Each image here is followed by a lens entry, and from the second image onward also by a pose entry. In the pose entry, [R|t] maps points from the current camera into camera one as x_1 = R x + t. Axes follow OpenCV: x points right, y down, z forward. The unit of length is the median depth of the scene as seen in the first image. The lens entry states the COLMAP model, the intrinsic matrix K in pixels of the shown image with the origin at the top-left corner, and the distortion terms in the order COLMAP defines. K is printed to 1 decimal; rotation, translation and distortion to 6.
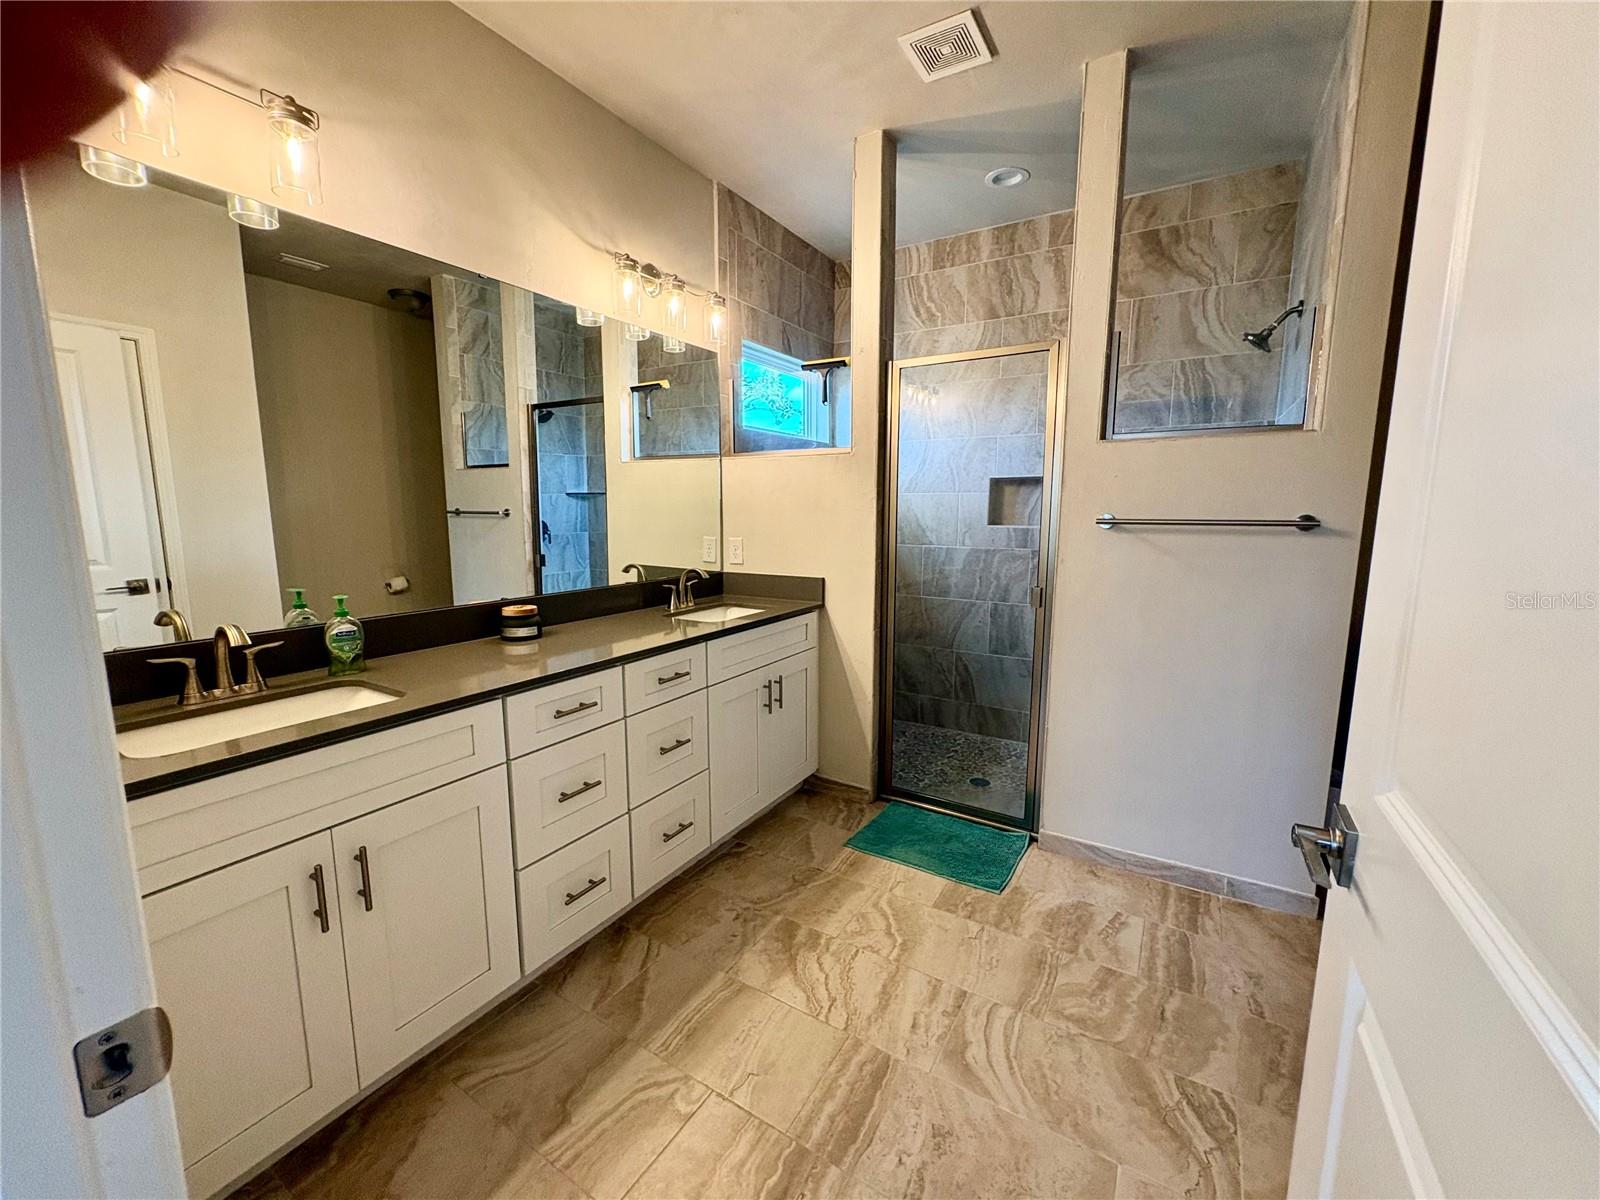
lens RADIAL K [[635.5, 0, 802.1], [0, 635.5, 598.1], [0, 0, 1]] dist [-0.005369, -0.000189]
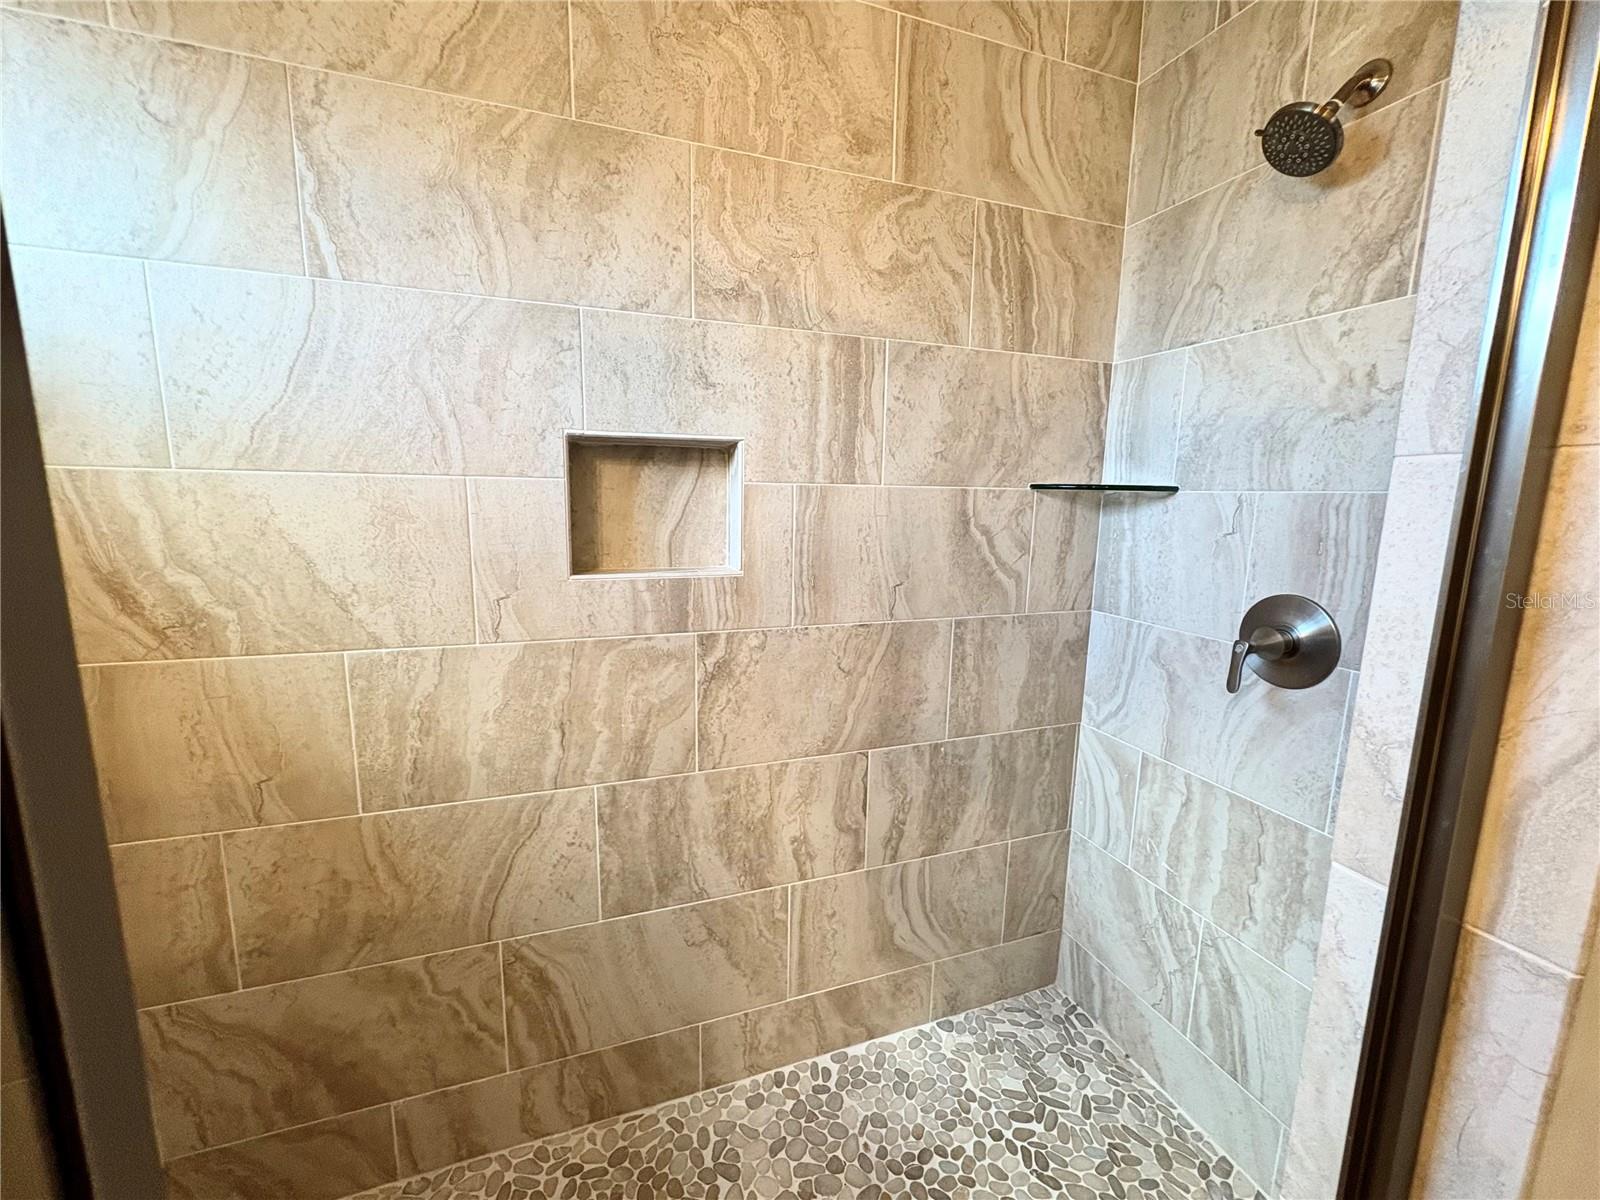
lens RADIAL K [[635.5, 0, 800.1], [0, 635.5, 594.8], [0, 0, 1]] dist [-0.005369, -0.000189]
pose [[0.640574, -0.111028, 0.759828, 0.111332], [0.095842, 0.993315, 0.064346, -0.114048], [-0.761892, 0.031605, 0.646932, 0.684823]]
